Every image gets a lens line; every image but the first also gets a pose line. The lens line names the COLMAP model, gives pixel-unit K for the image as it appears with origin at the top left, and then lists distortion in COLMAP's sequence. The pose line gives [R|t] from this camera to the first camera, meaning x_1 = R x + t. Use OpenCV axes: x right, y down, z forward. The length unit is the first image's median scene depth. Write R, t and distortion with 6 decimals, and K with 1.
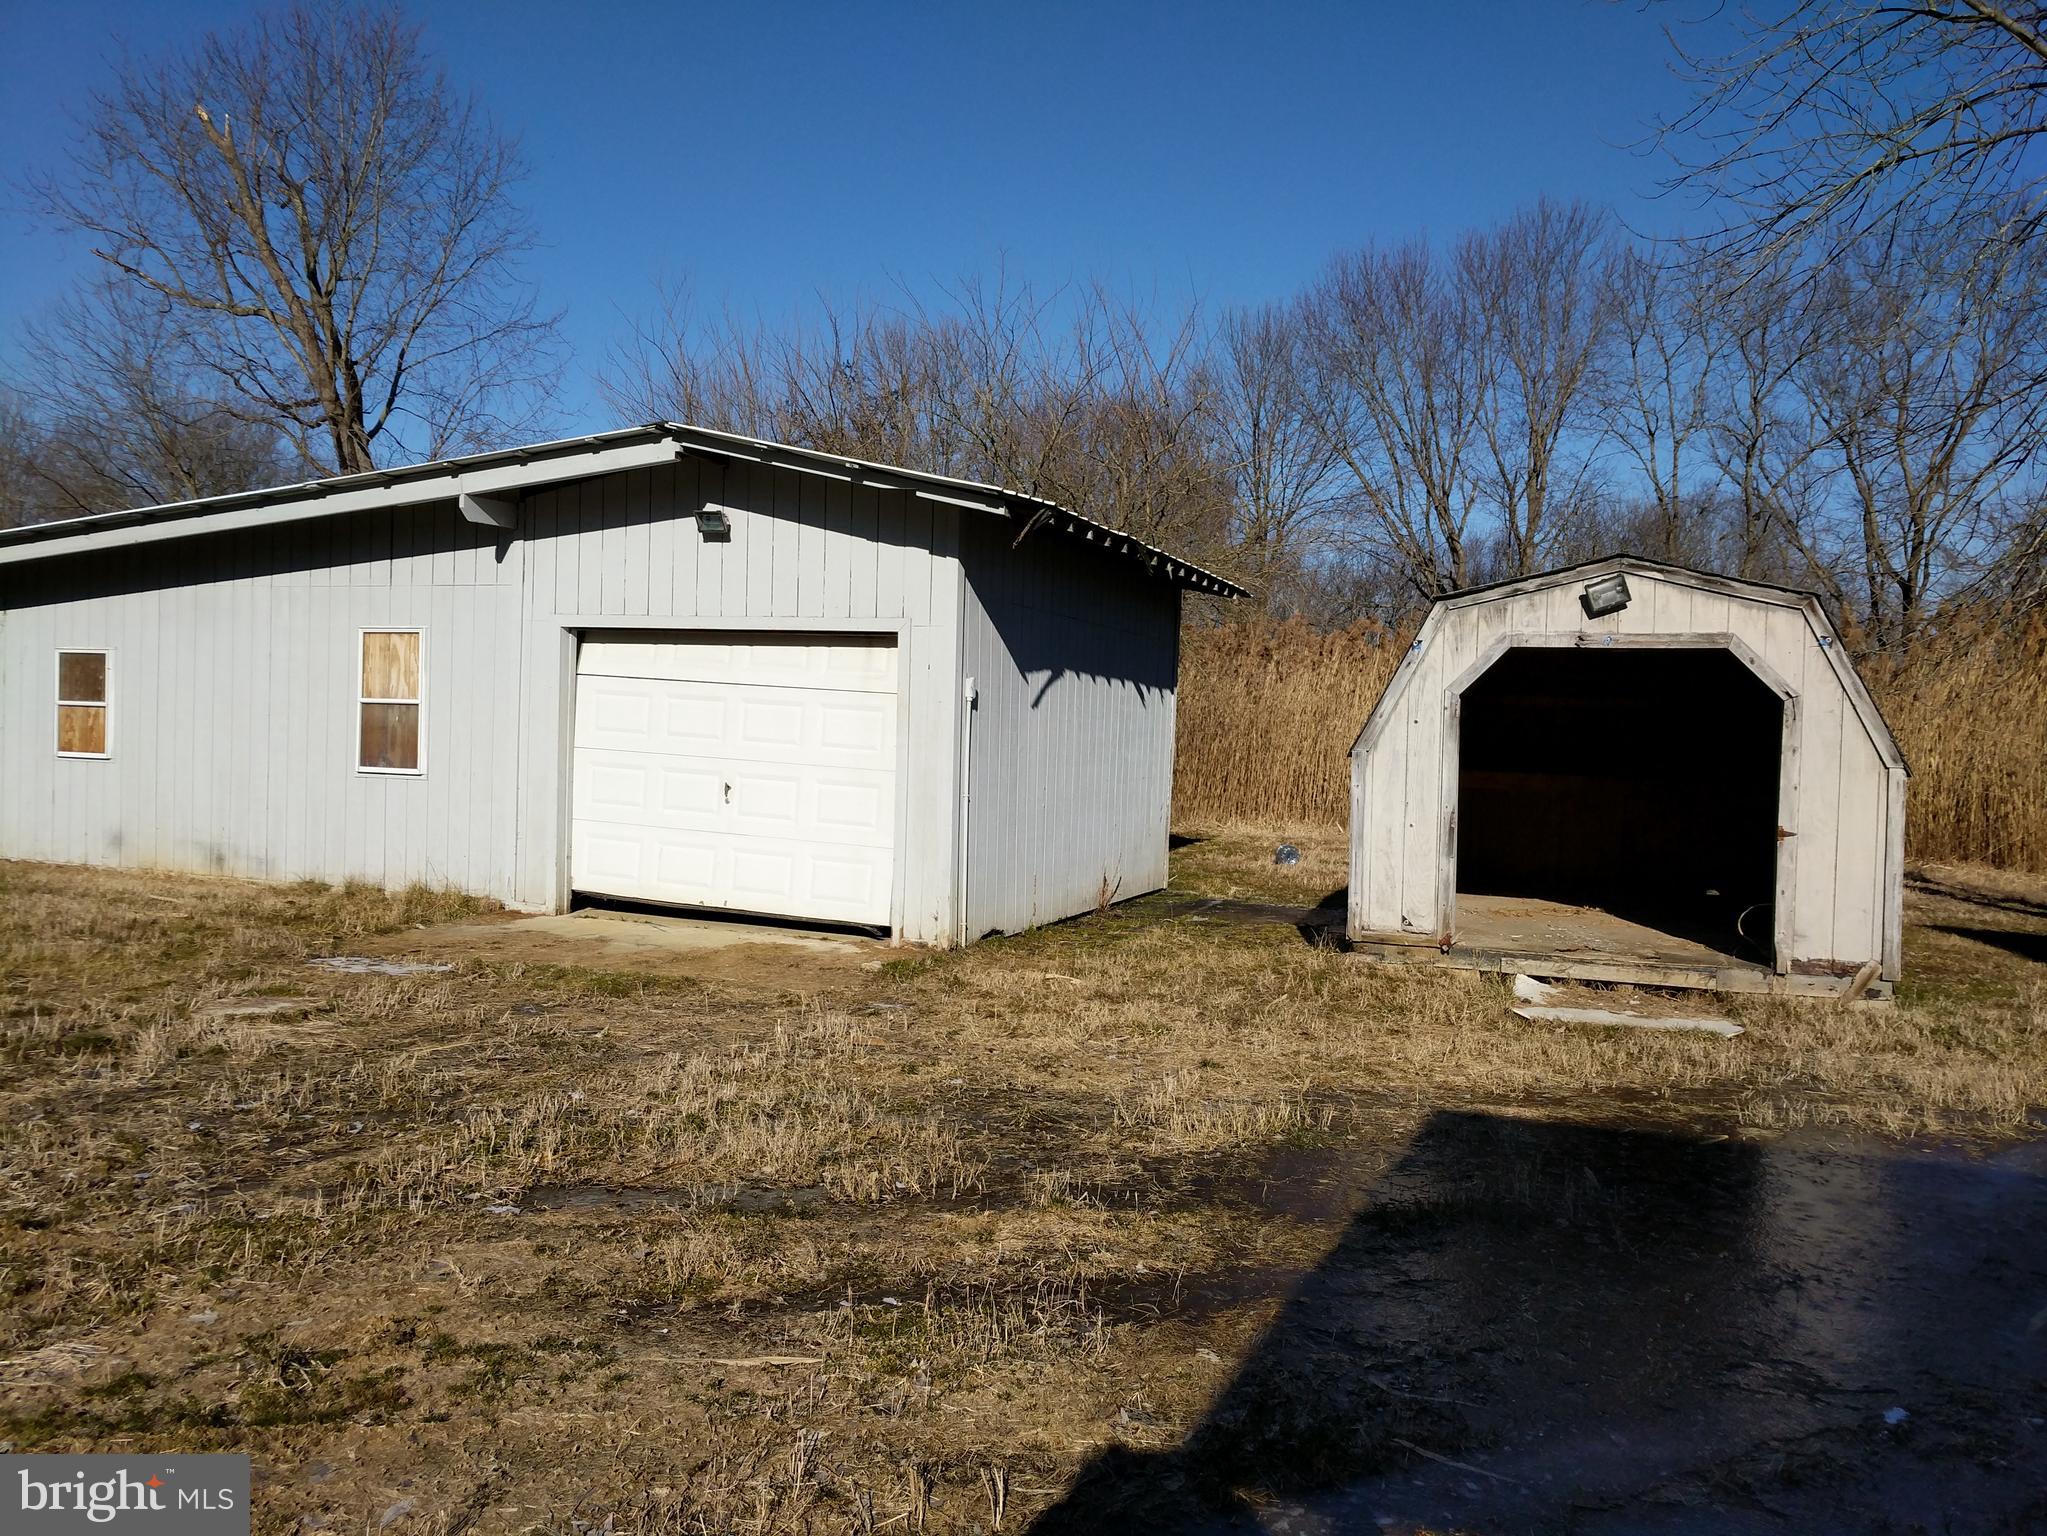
lens RADIAL K [[1549.5, 0, 1023.5], [0, 1549.5, 768.0], [0, 0, 1]] dist [0.005809, 0.009881]
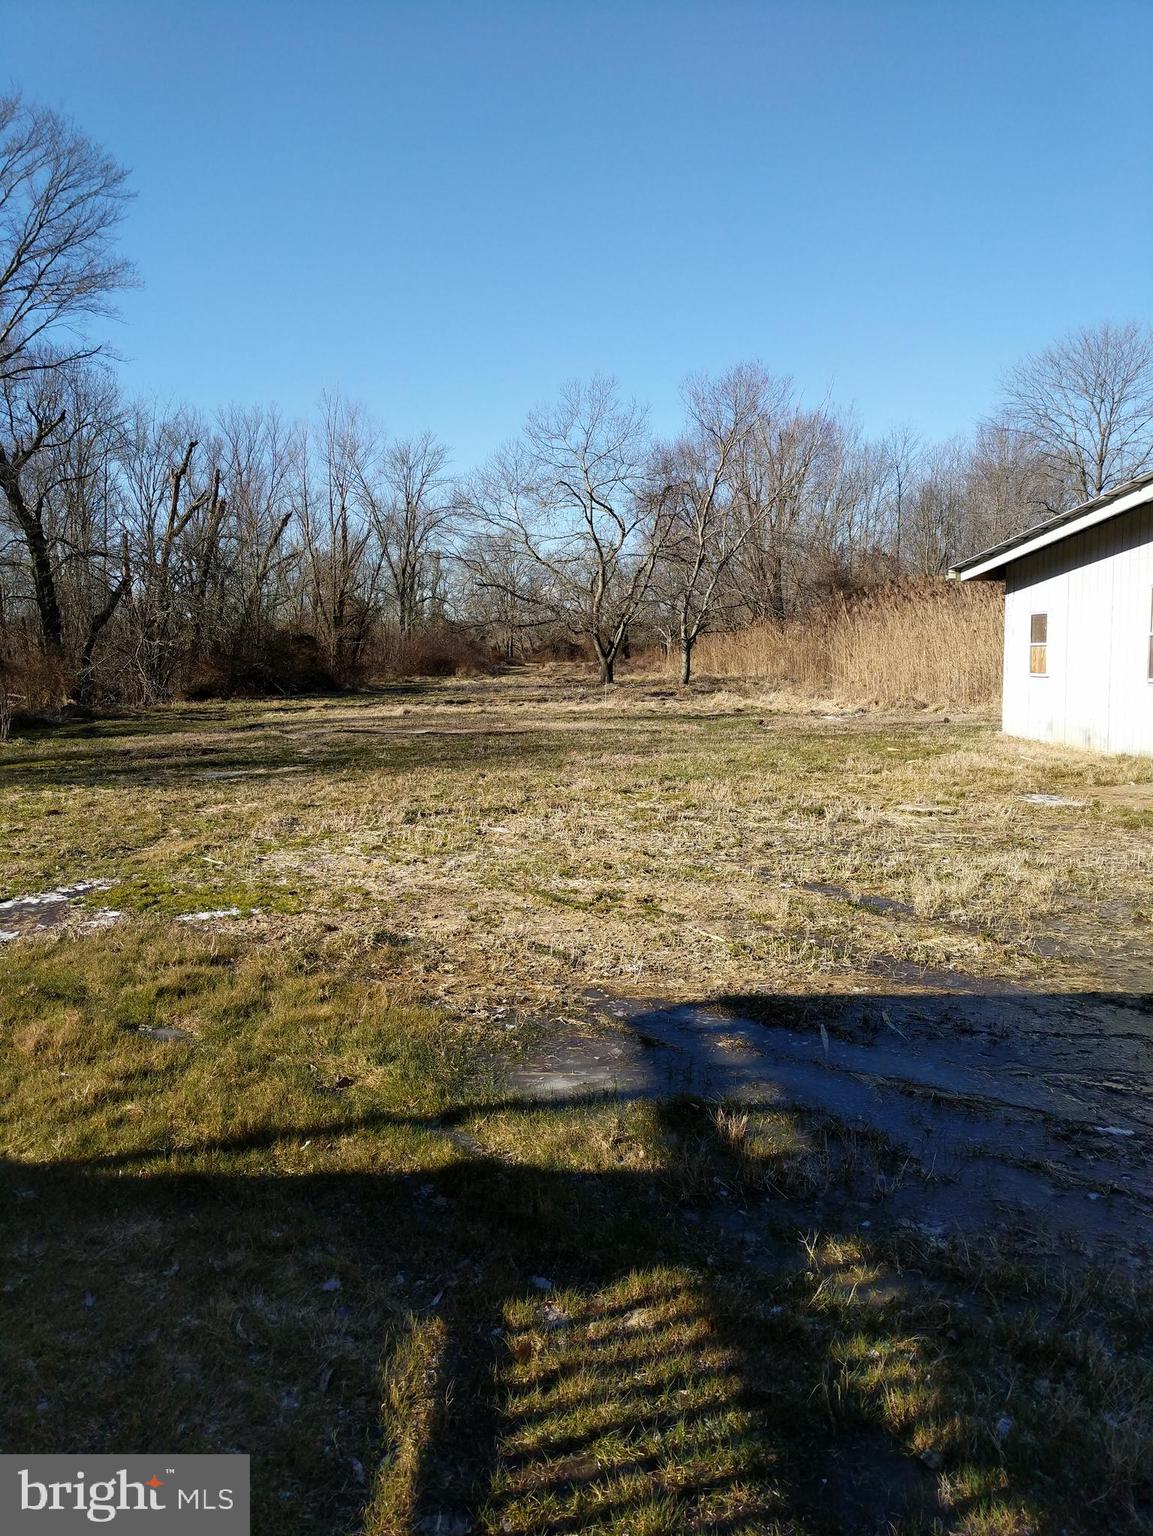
lens RADIAL K [[1162.7, 0, 576.5], [0, 1162.7, 768.0], [0, 0, 1]] dist [0.005809, 0.009881]
pose [[0.368771, 0.049550, -0.928199, 0.419324], [0.011086, 0.998273, 0.057695, 0.014331], [0.929454, -0.031566, 0.367584, 0.069876]]
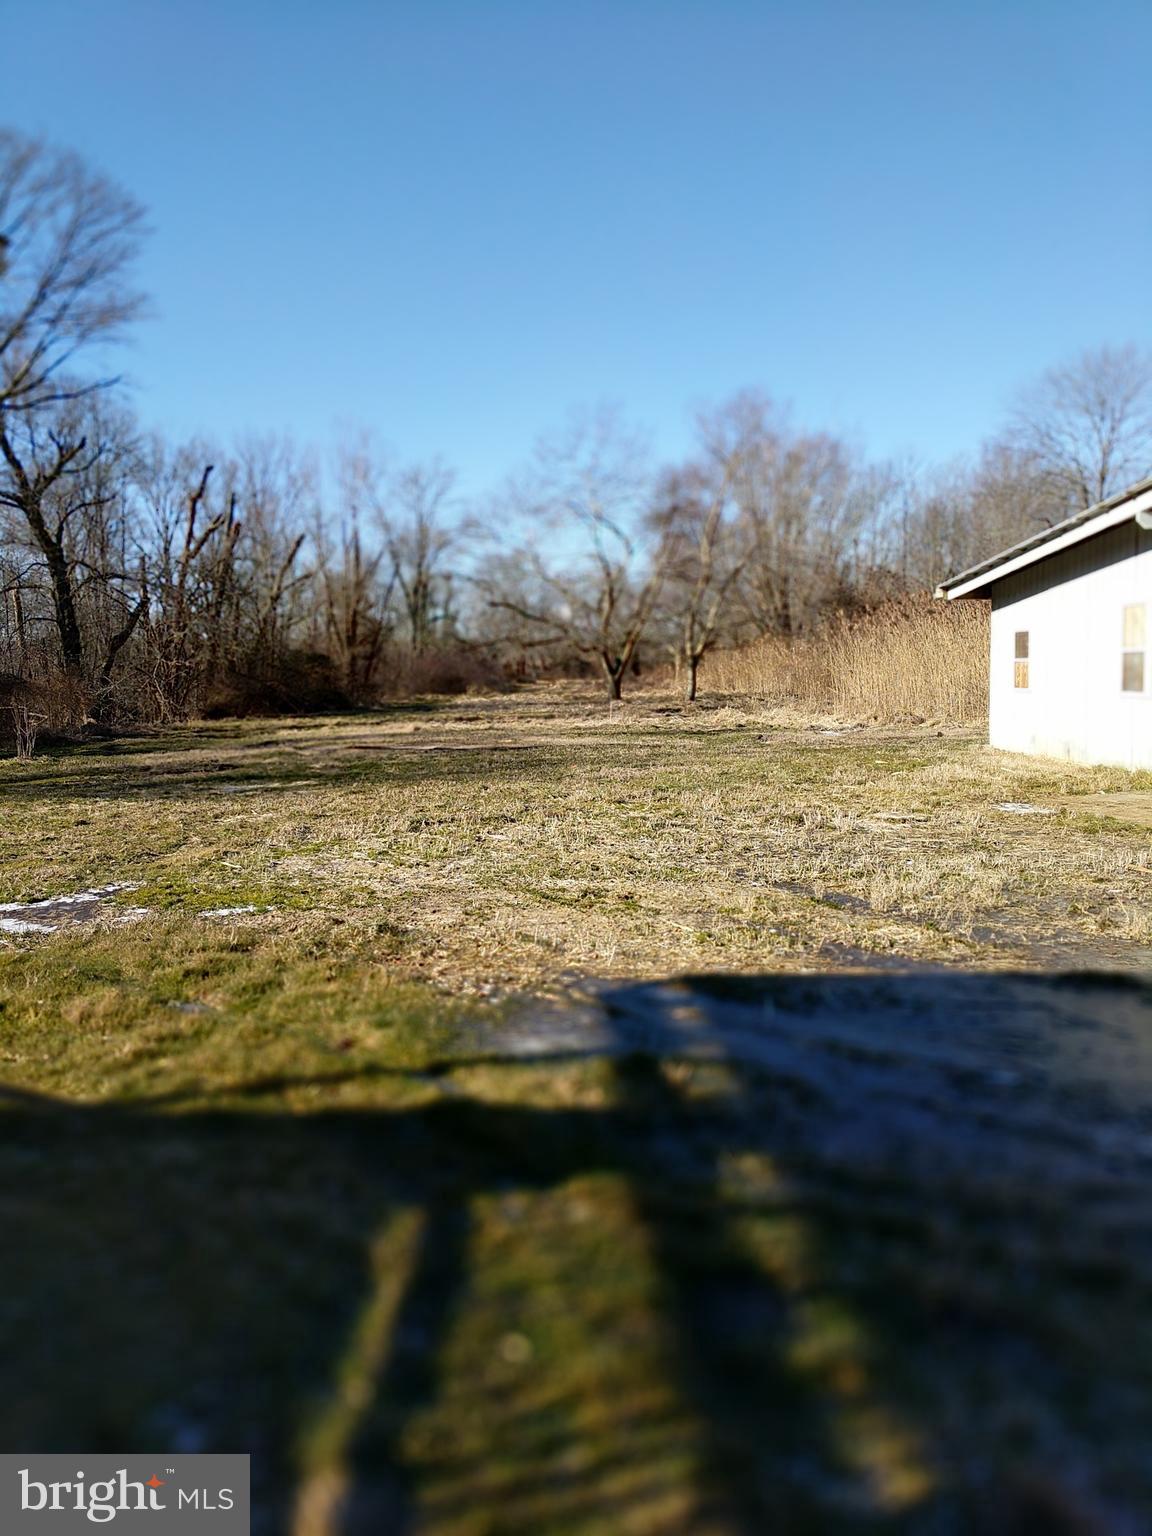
lens RADIAL K [[1161.4, 0, 570.9], [0, 1161.4, 765.4], [0, 0, 1]] dist [0.003137, 0.021773]
pose [[0.354439, 0.032403, -0.934518, 0.477065], [0.015499, 0.999059, 0.040519, 0.016345], [0.934951, -0.028846, 0.353603, 0.063036]]
